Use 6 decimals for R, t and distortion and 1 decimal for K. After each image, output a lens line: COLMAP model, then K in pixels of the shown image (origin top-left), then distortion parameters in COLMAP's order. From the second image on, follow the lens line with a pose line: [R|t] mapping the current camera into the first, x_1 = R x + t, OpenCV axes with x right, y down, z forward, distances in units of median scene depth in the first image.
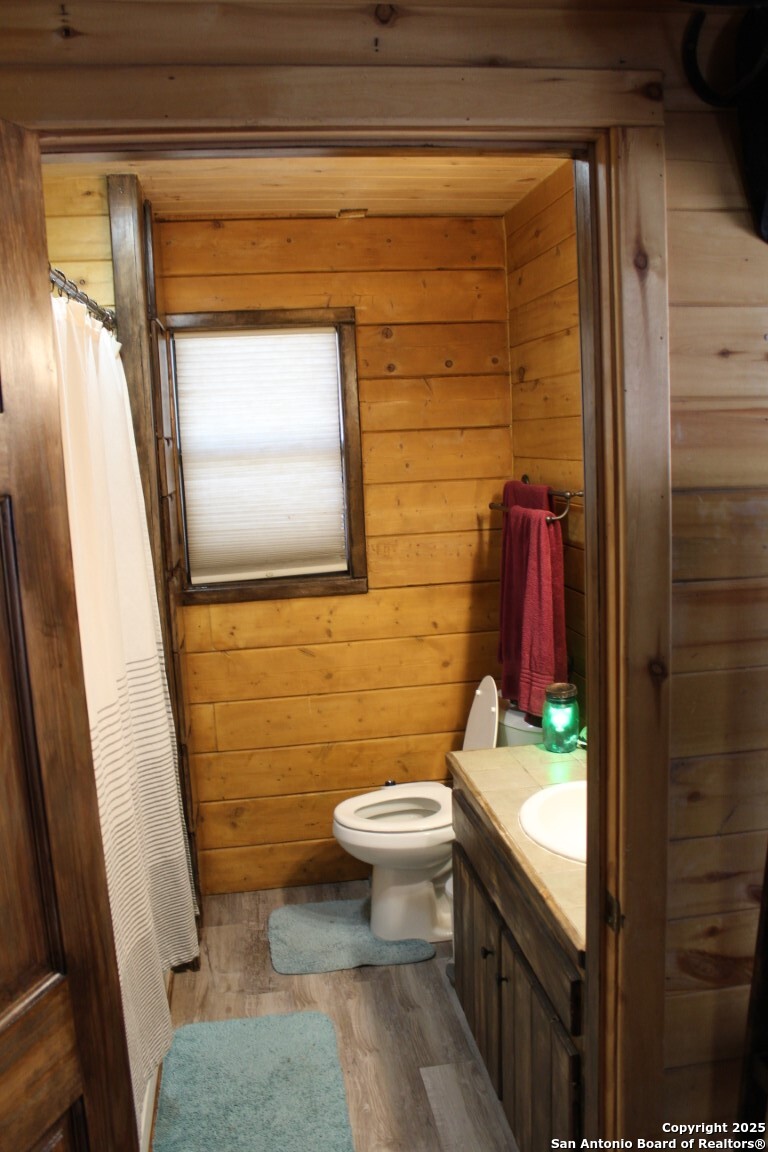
lens RADIAL K [[940.1, 0, 384.0], [0, 940.1, 576.0], [0, 0, 1]] dist [-0.169224, 0.135219]
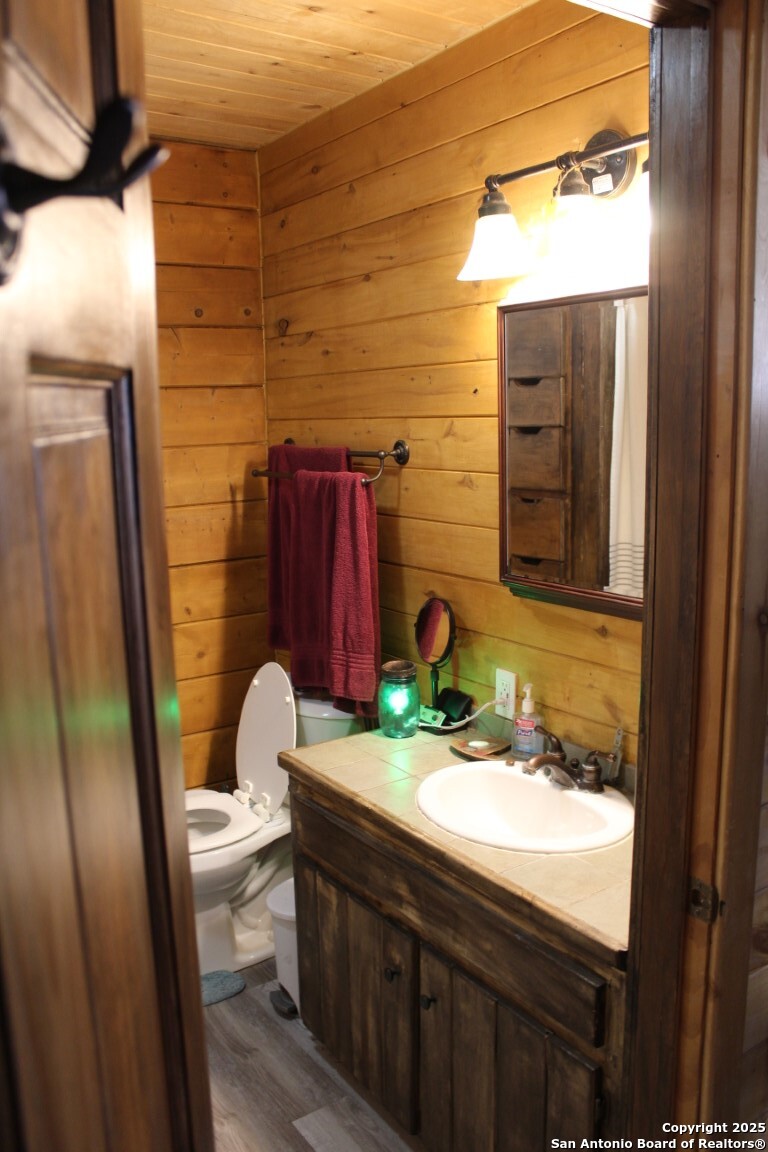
lens RADIAL K [[940.1, 0, 384.0], [0, 940.1, 576.0], [0, 0, 1]] dist [-0.169224, 0.135219]
pose [[0.902144, -0.052179, 0.428267, -0.167353], [0.047123, 0.998638, 0.022408, 0.009213], [-0.428853, -0.000034, 0.903374, 0.147287]]
